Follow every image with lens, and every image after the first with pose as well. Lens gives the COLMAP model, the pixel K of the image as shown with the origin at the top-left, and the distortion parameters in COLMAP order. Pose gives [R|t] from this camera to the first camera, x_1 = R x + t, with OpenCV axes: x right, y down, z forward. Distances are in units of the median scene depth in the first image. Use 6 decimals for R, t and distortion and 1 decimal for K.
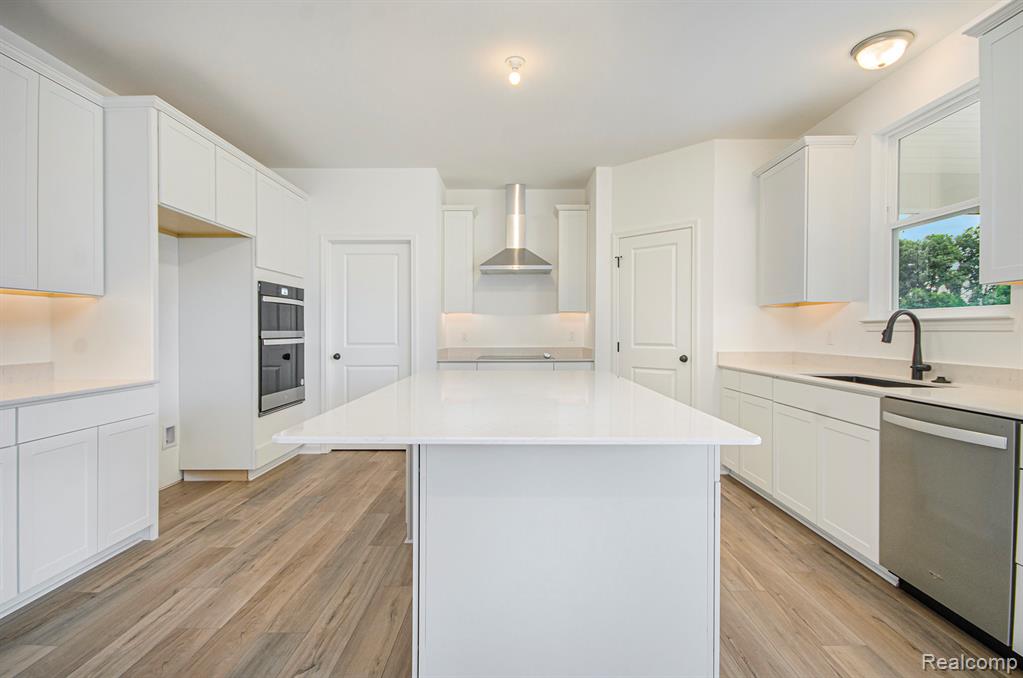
lens RADIAL K [[464.8, 0, 511.5], [0, 464.8, 339.0], [0, 0, 1]] dist [0.013818, -0.017475]
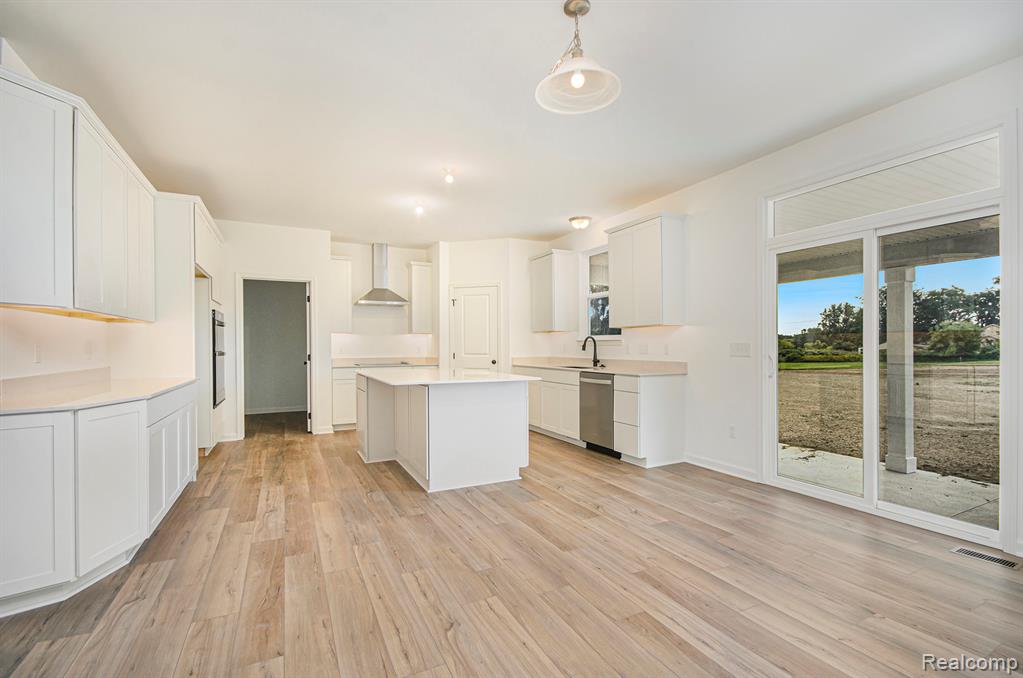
lens RADIAL K [[463.0, 0, 505.0], [0, 463.0, 349.9], [0, 0, 1]] dist [-0.000201, -0.000054]
pose [[0.898615, -0.005552, 0.438703, -0.439349], [0.010533, 0.999905, -0.008919, 0.017556], [-0.438611, 0.012635, 0.898588, -0.712578]]
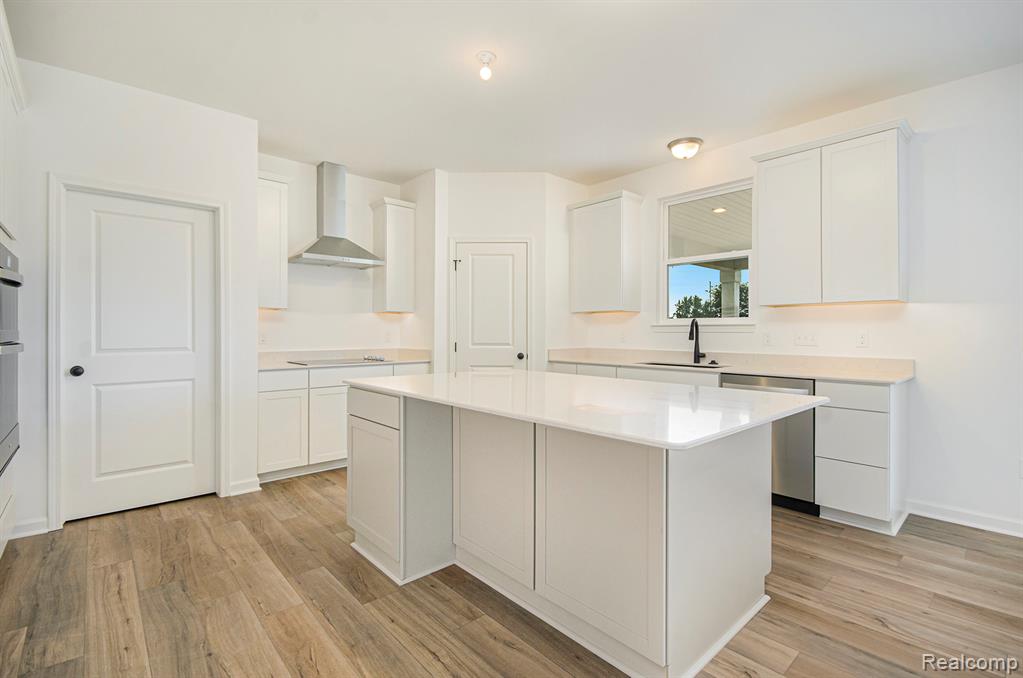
lens RADIAL K [[469.7, 0, 514.4], [0, 469.7, 332.4], [0, 0, 1]] dist [-0.002603, -0.000341]
pose [[0.739260, 0.002766, 0.673415, -0.537914], [0.008983, 0.999862, -0.013968, 0.000054], [-0.673361, 0.016375, 0.739133, 0.198686]]
